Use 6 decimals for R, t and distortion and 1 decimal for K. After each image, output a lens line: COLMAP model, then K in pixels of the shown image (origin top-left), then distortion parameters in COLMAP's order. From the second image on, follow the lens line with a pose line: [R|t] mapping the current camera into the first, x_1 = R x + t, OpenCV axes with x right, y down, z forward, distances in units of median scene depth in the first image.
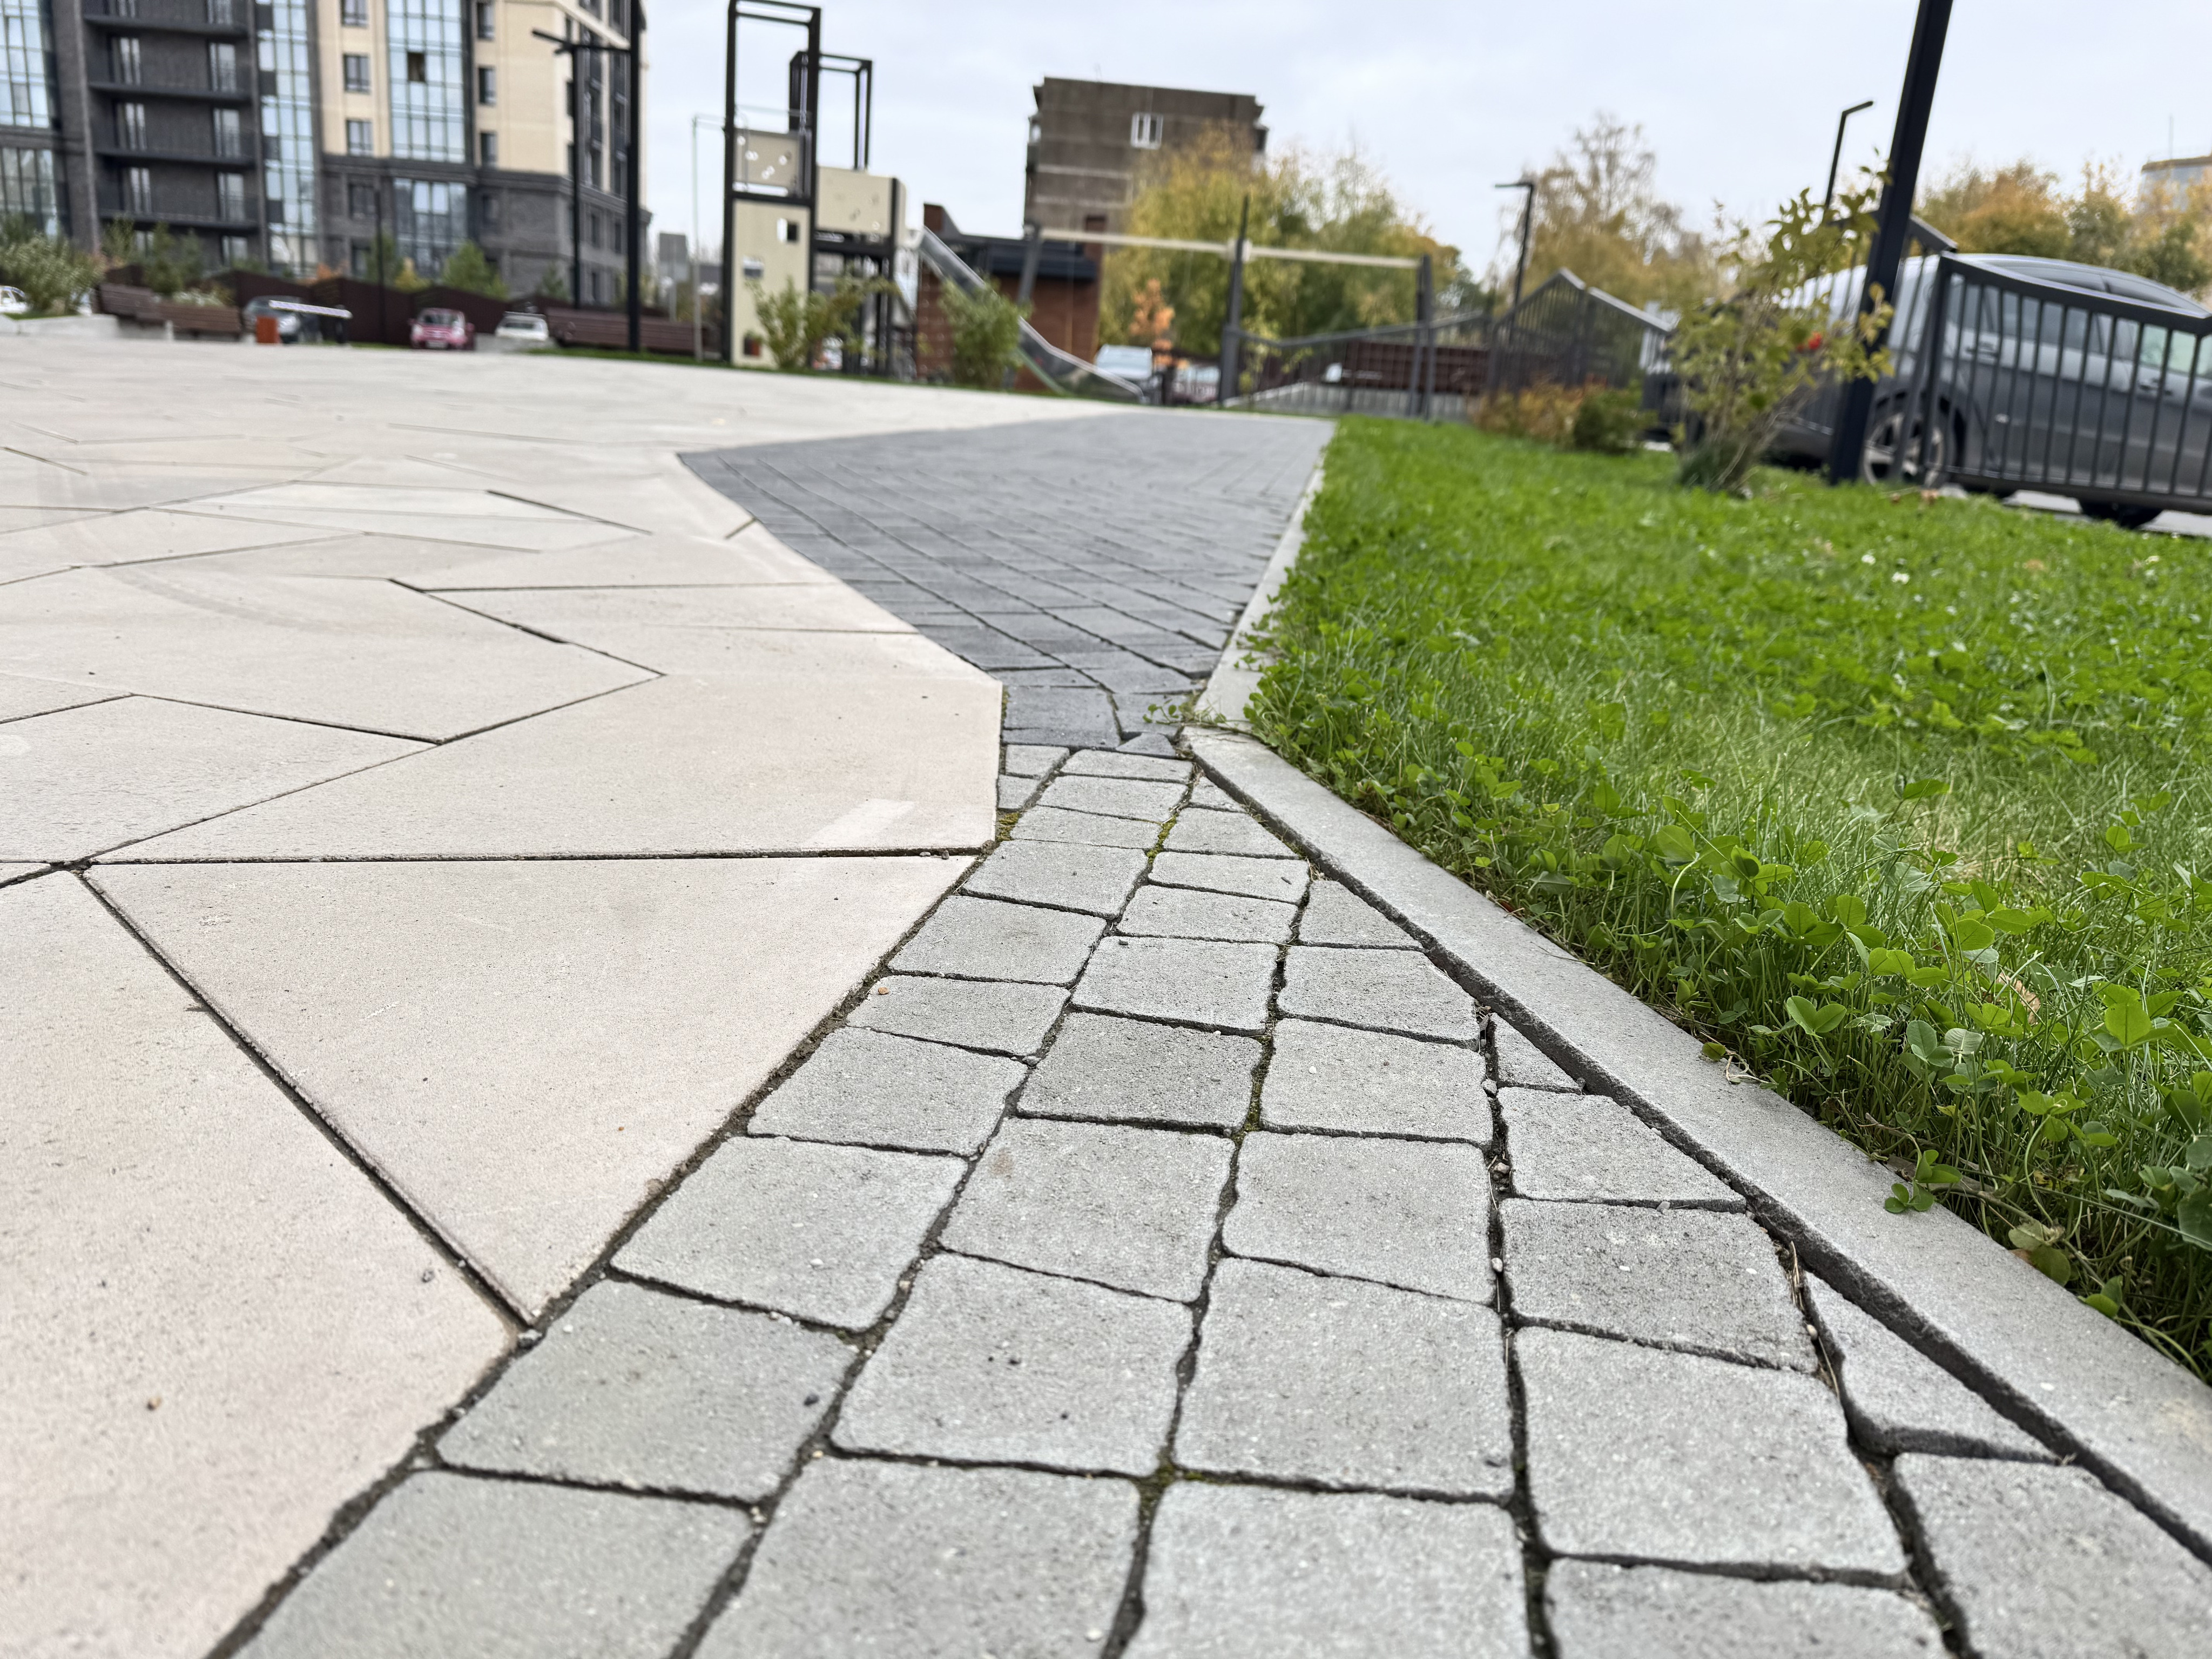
lens RADIAL K [[1571.0, 0, 1110.4], [0, 1571.0, 838.3], [0, 0, 1]] dist [0.002328, -0.009523]
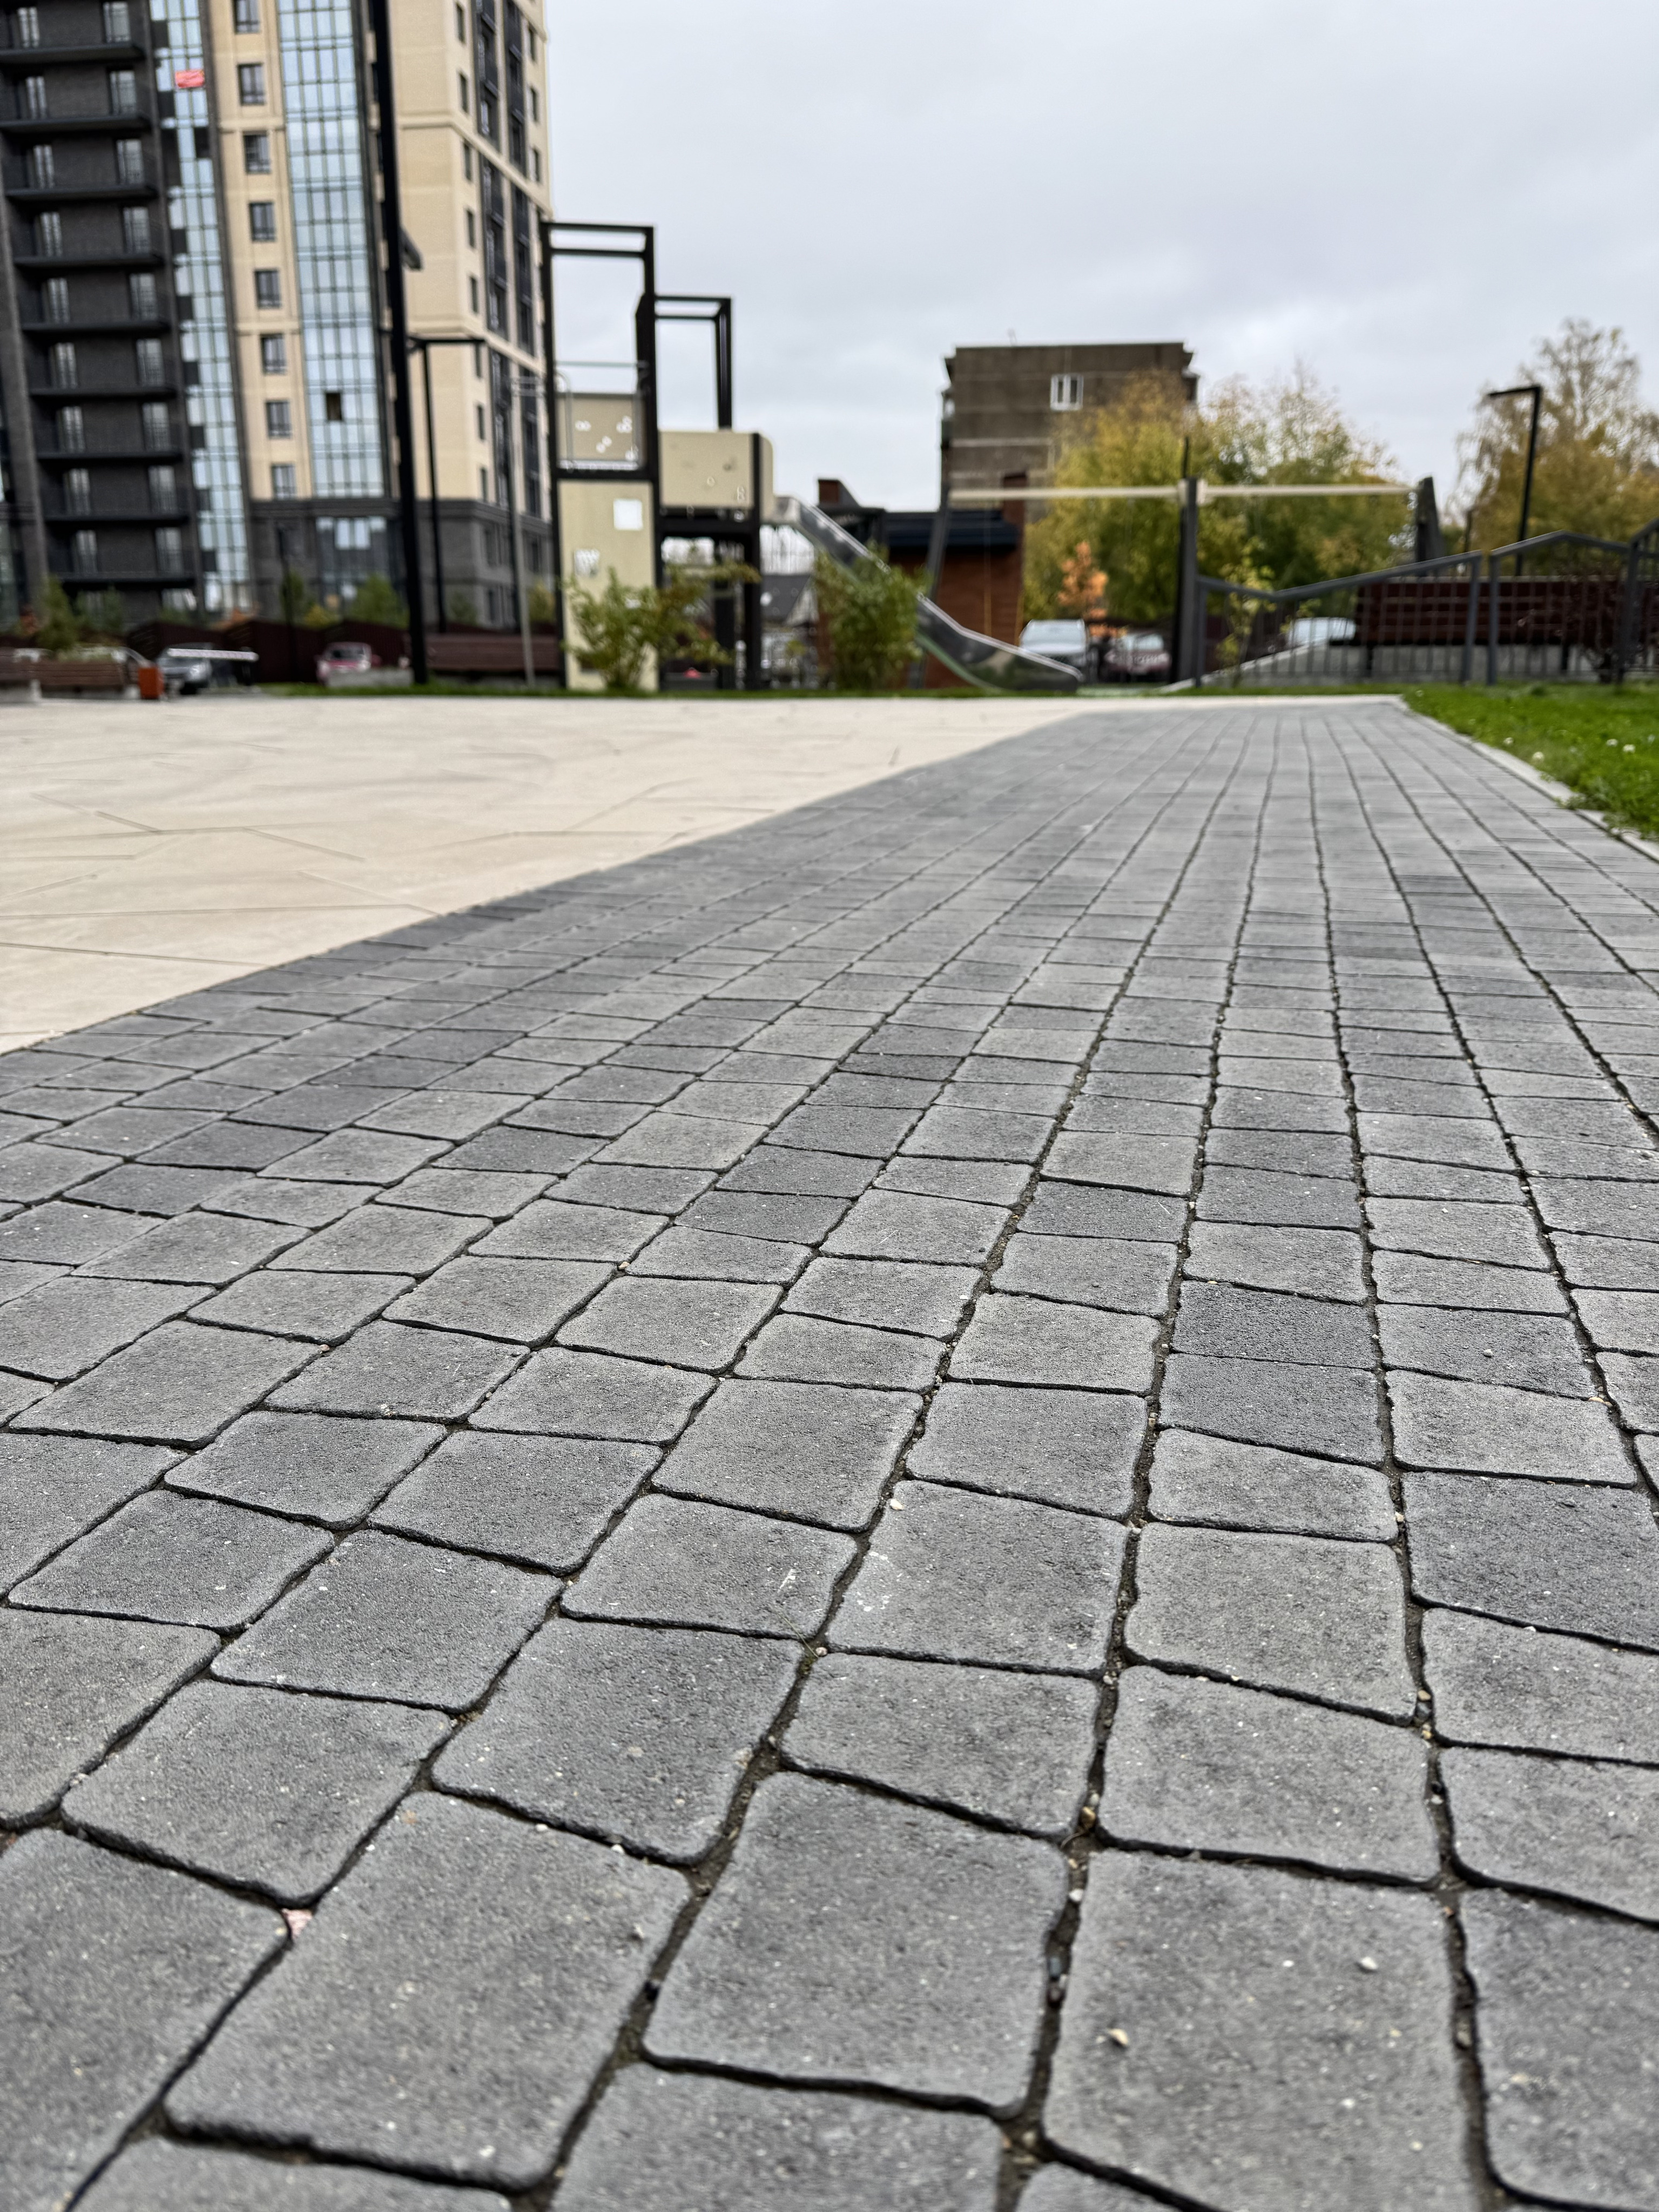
lens RADIAL K [[1574.7, 0, 820.8], [0, 1574.7, 1096.7], [0, 0, 1]] dist [0.002789, -0.008512]
pose [[0.988163, -0.040952, -0.147844, -0.000373], [0.038510, 0.999071, -0.019344, -0.015464], [0.148498, 0.013421, 0.988822, 0.049587]]
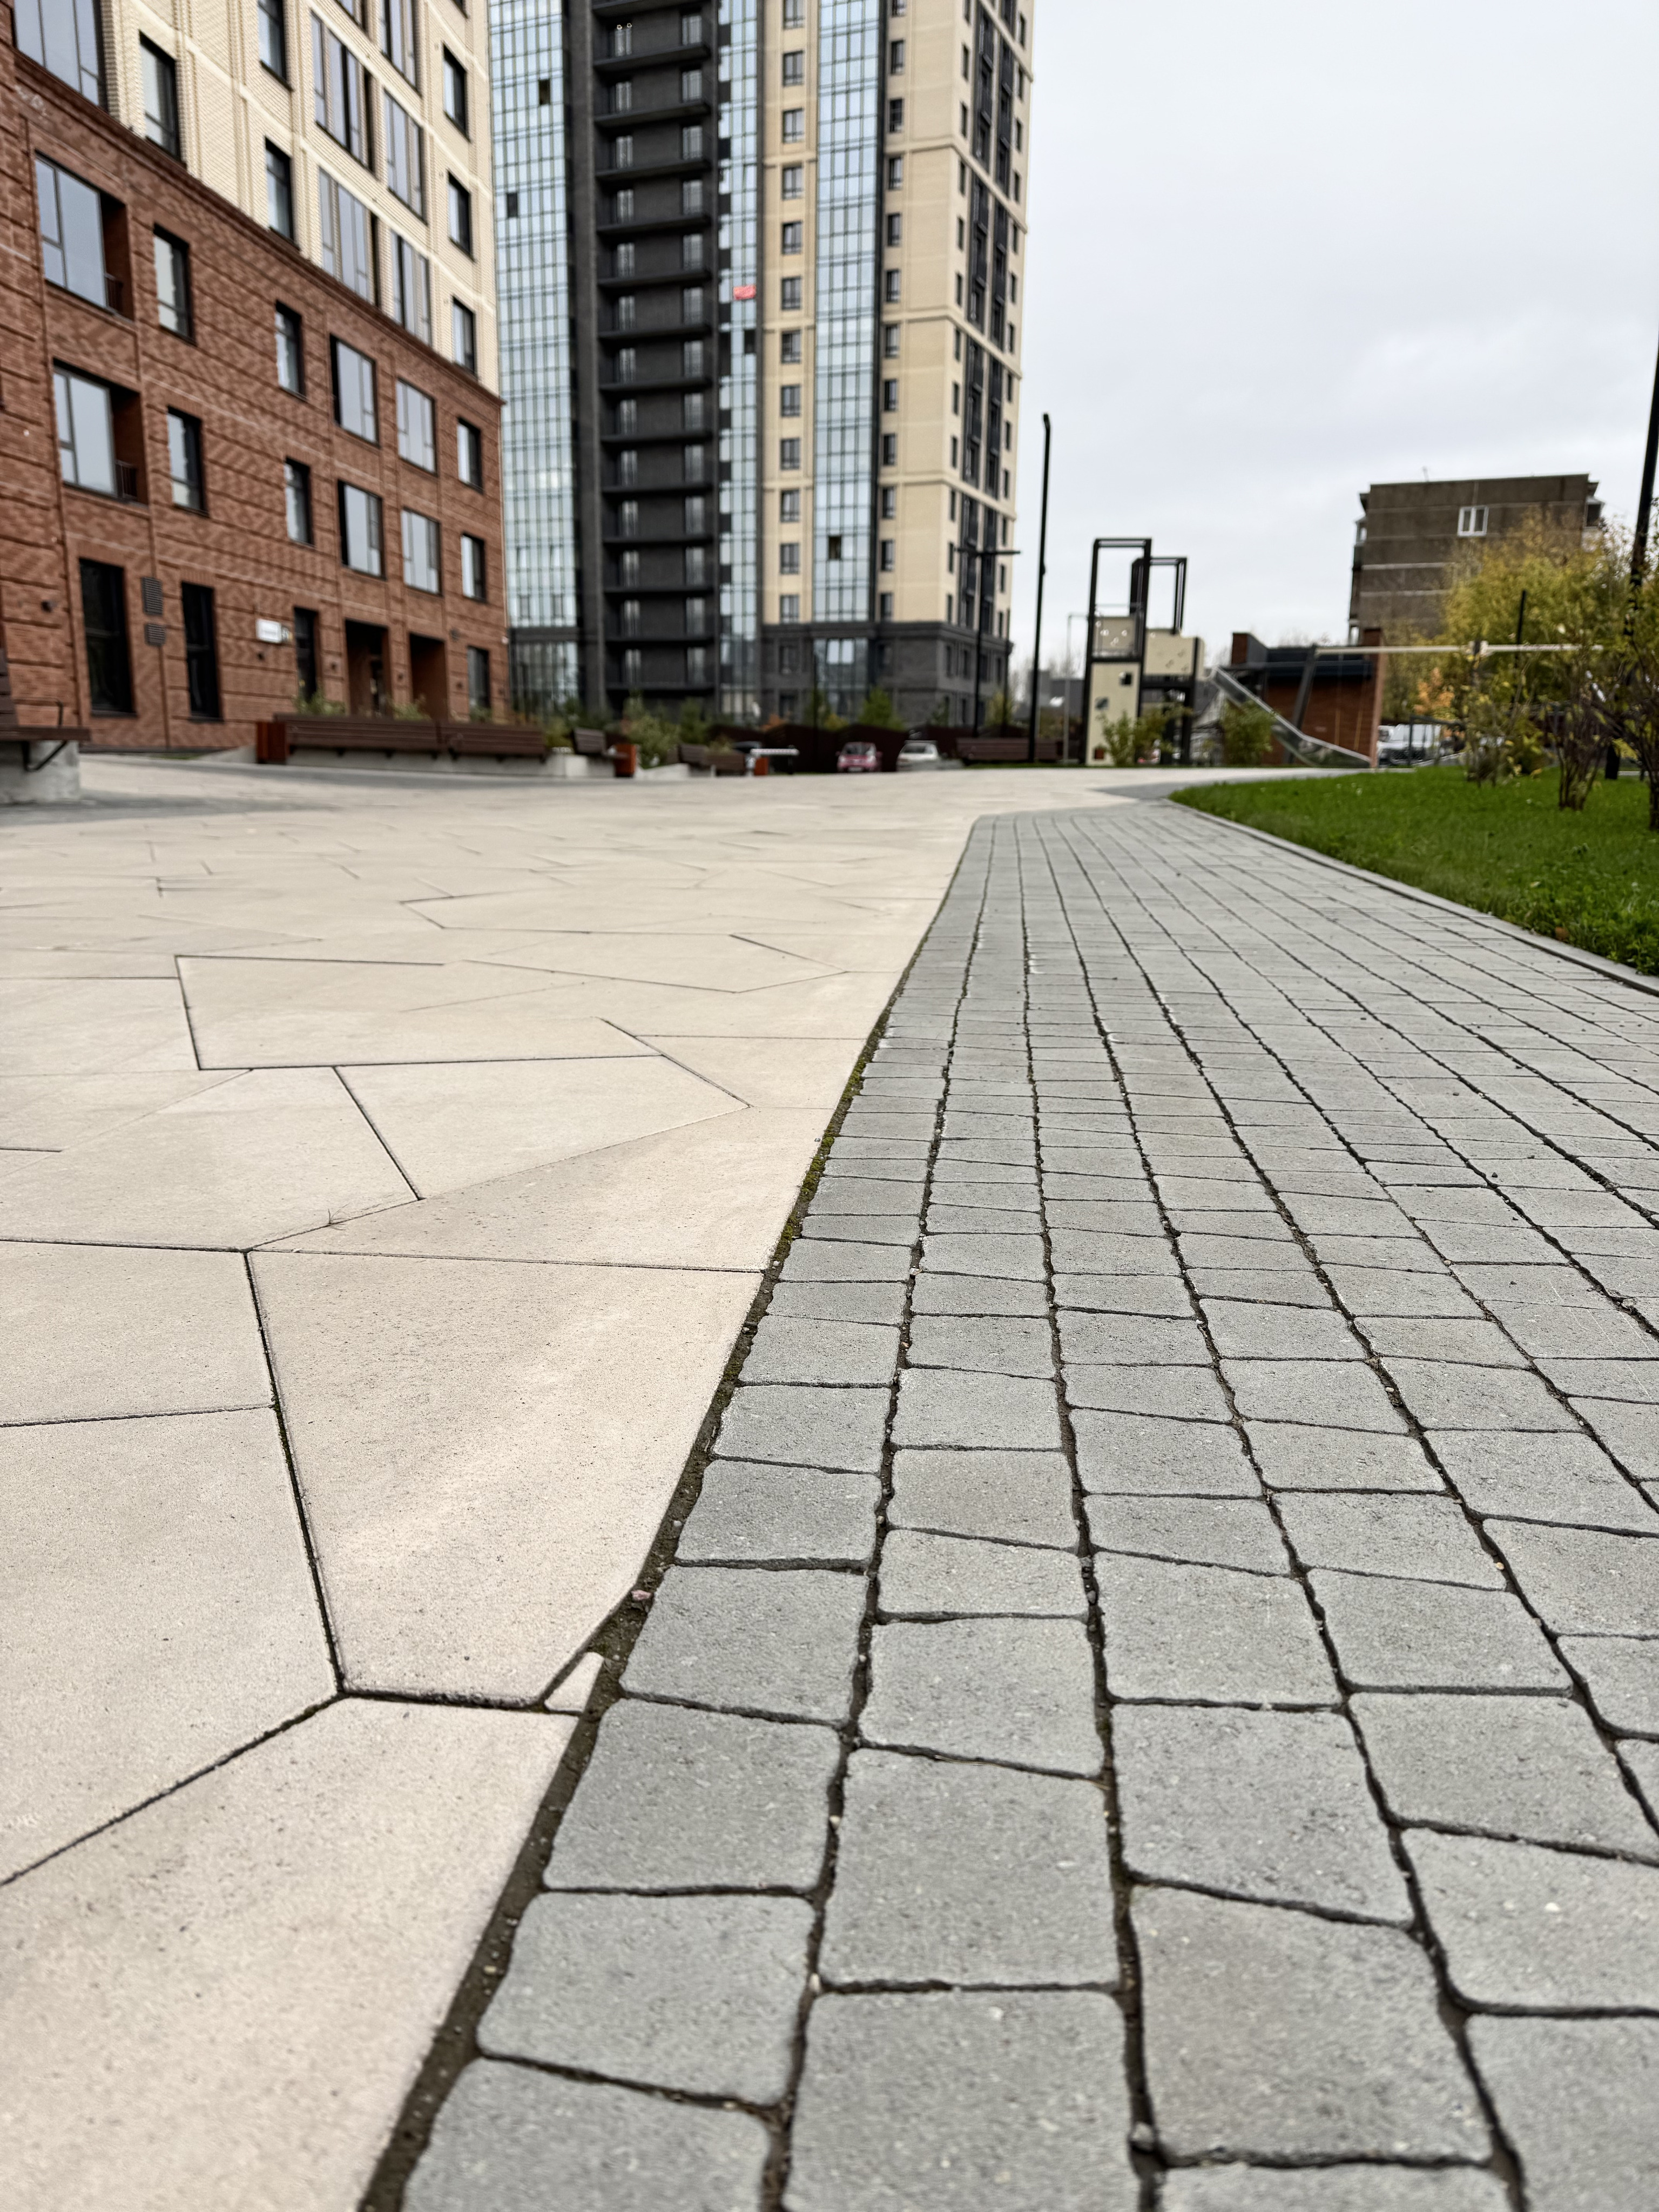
lens RADIAL K [[1560.0, 0, 818.7], [0, 1560.0, 1115.7], [0, 0, 1]] dist [0.035834, -0.043183]
pose [[0.924775, 0.016371, -0.380163, 0.024538], [-0.043332, 0.997106, -0.062468, 0.035038], [0.378040, 0.074242, 0.922808, -0.114898]]
